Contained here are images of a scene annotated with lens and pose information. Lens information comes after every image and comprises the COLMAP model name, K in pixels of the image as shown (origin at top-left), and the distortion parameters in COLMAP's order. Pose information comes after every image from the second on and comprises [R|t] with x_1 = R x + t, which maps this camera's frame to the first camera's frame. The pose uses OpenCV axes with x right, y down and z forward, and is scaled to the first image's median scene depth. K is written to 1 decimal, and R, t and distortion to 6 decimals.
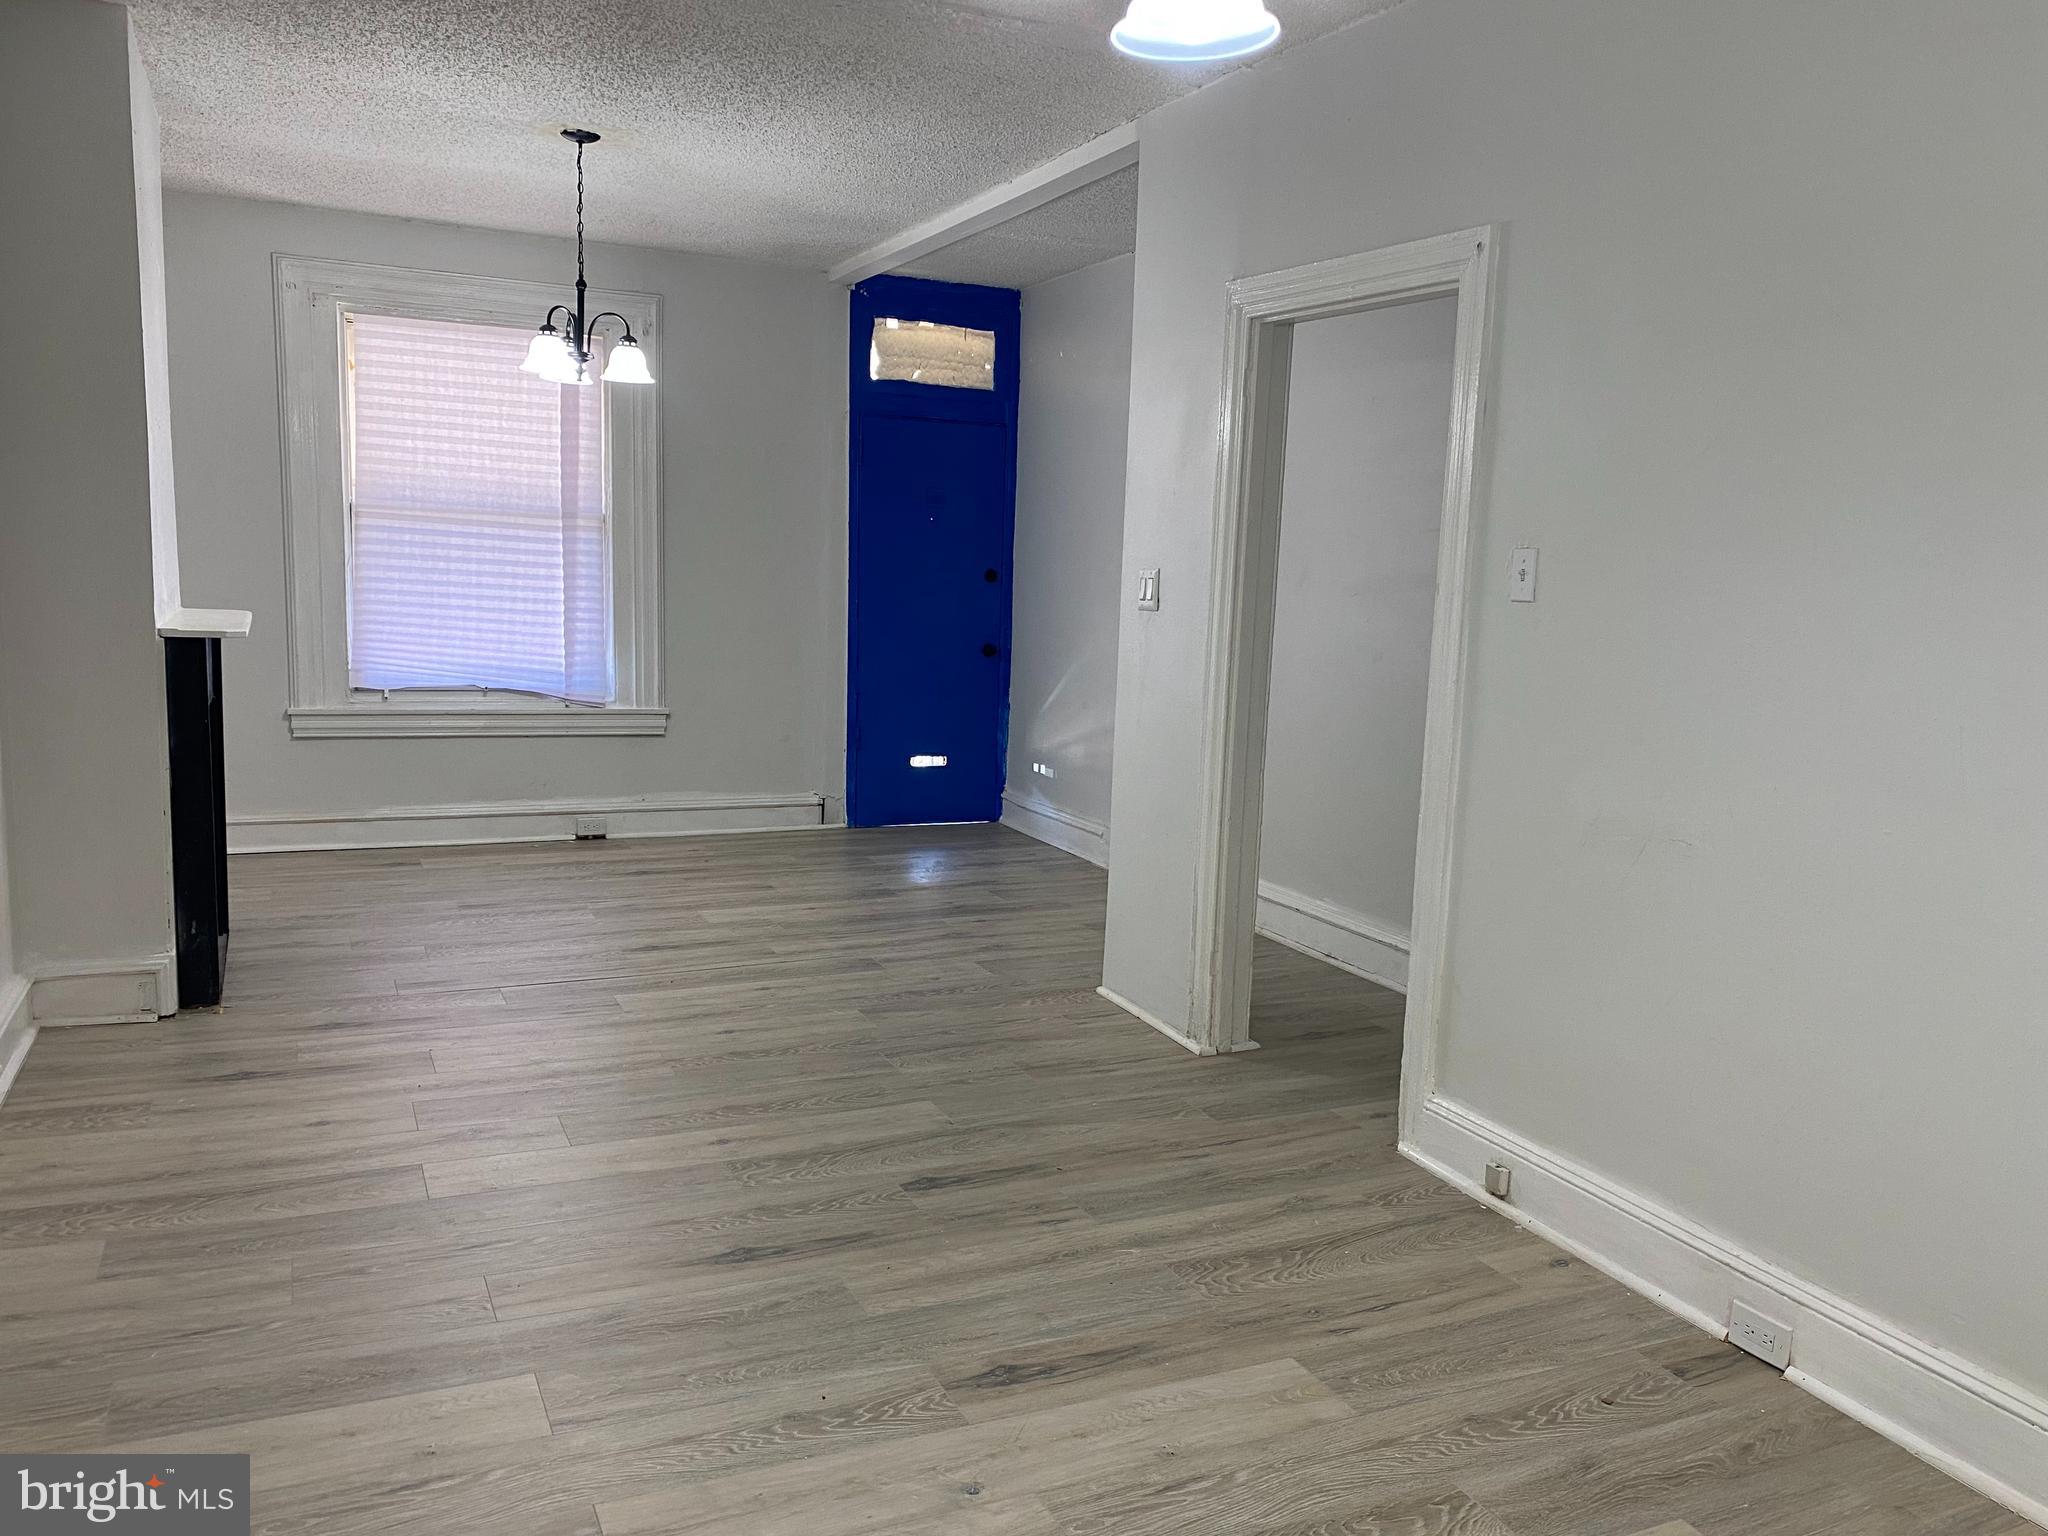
lens RADIAL K [[1557.6, 0, 1038.8], [0, 1557.6, 772.8], [0, 0, 1]] dist [0.040851, -0.047589]
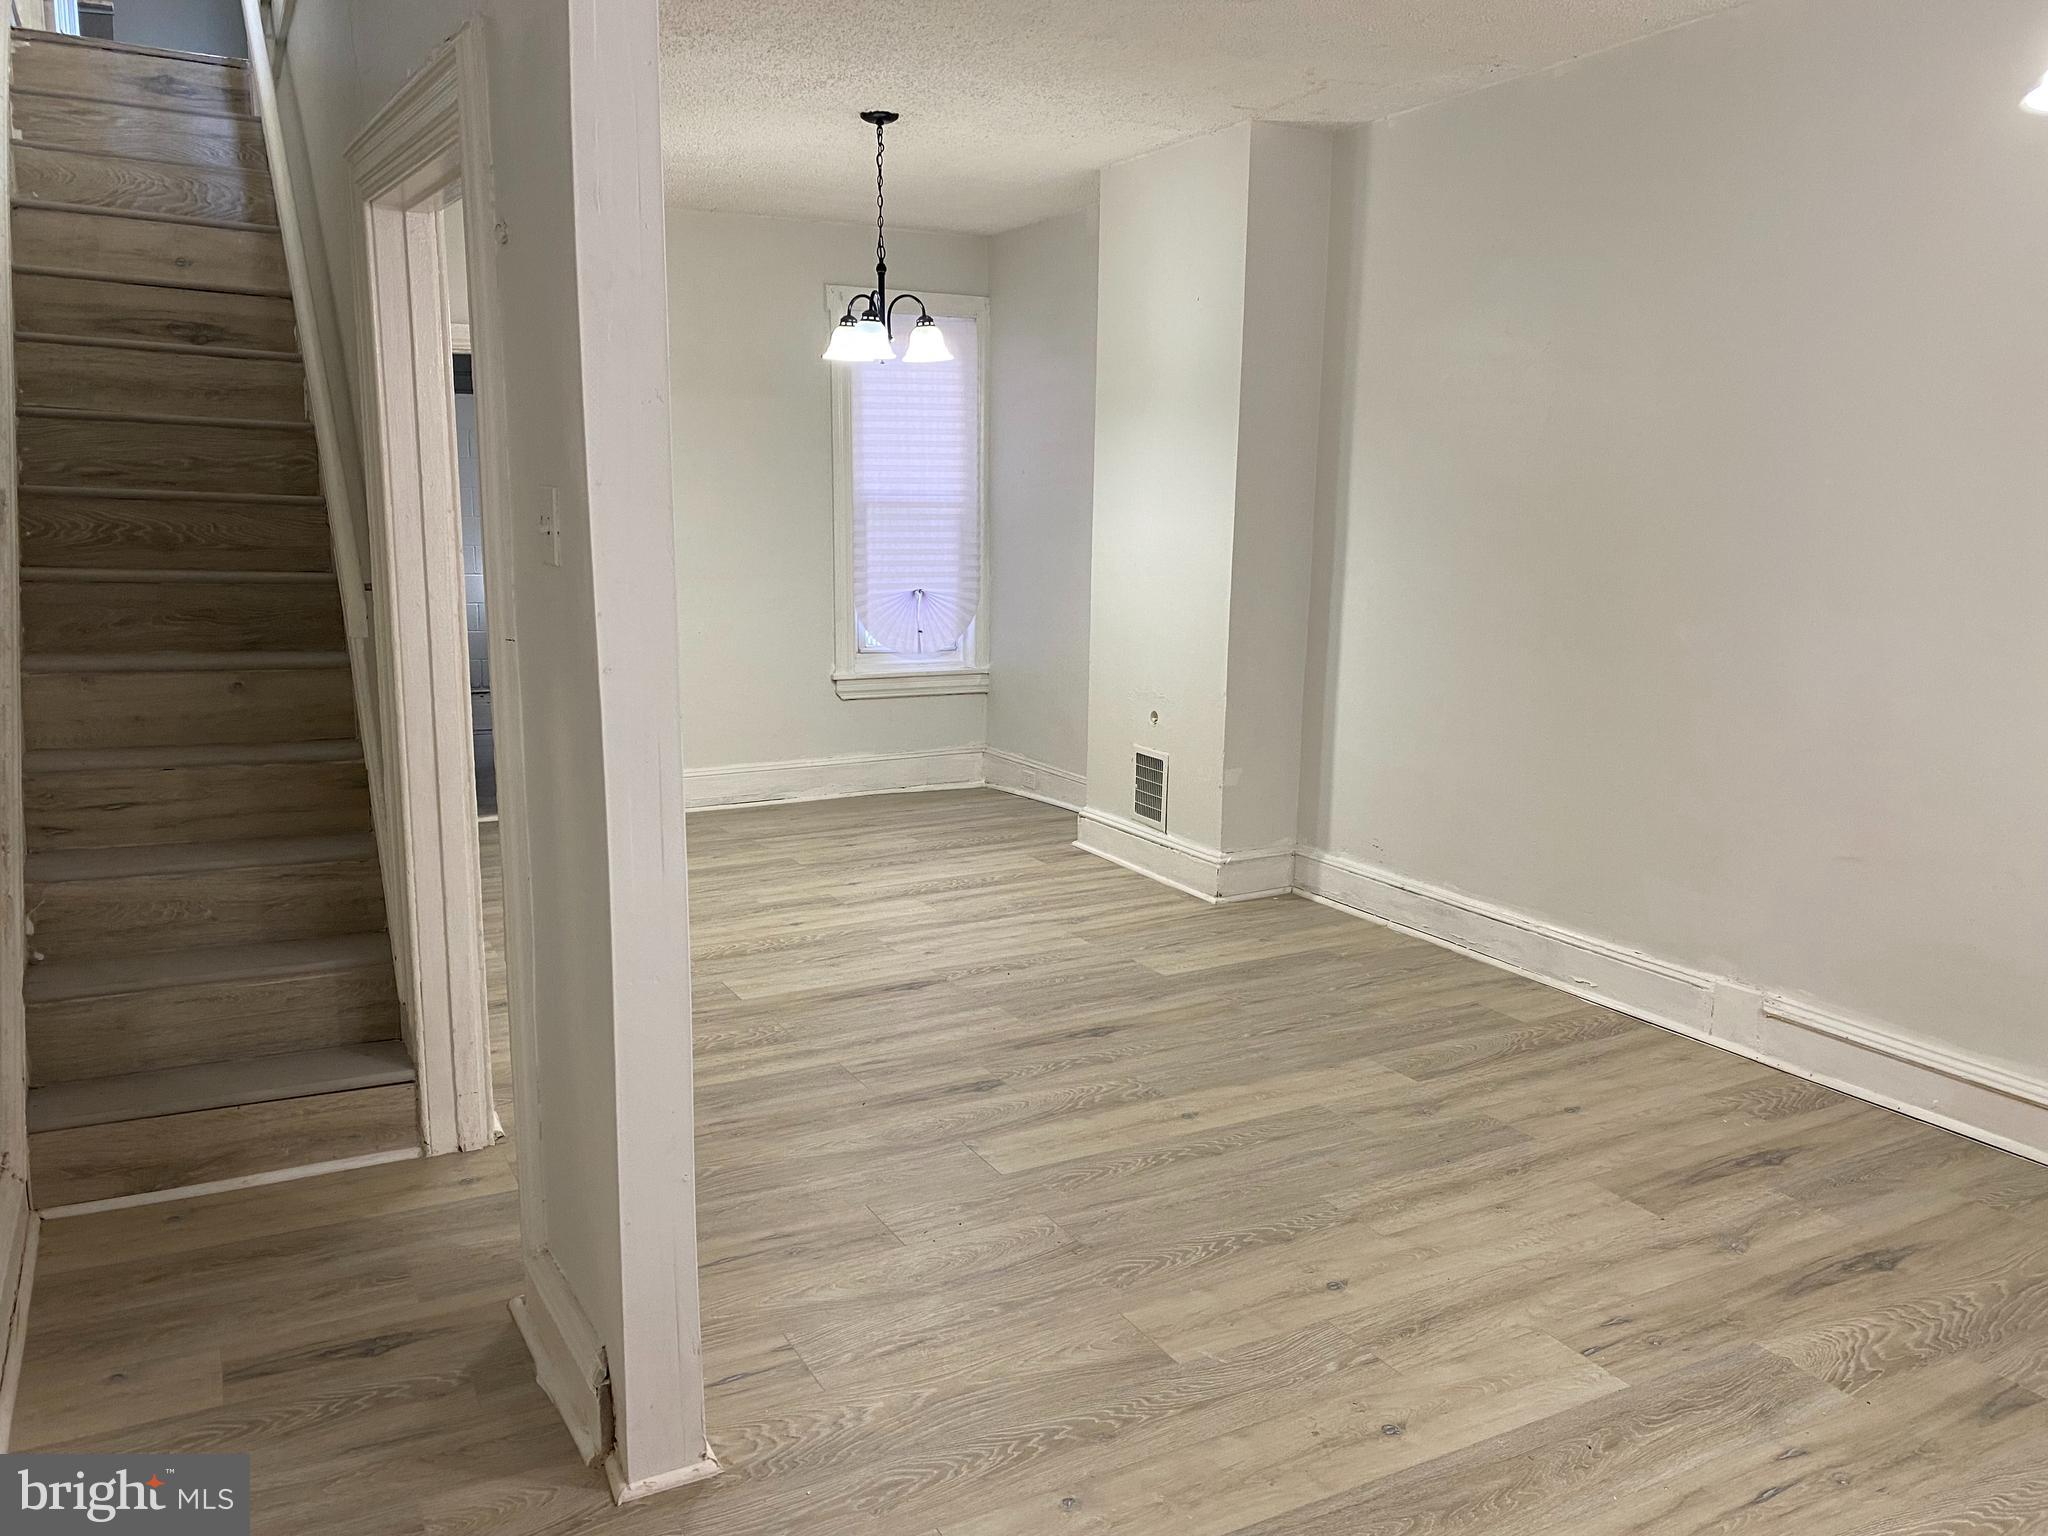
lens RADIAL K [[1557.6, 0, 1029.7], [0, 1557.6, 794.0], [0, 0, 1]] dist [0.040851, -0.047589]
pose [[-0.997426, -0.035980, -0.062018, -0.023827], [-0.053899, 0.946676, 0.317648, -0.260779], [0.047282, 0.320173, -0.946179, 1.727619]]
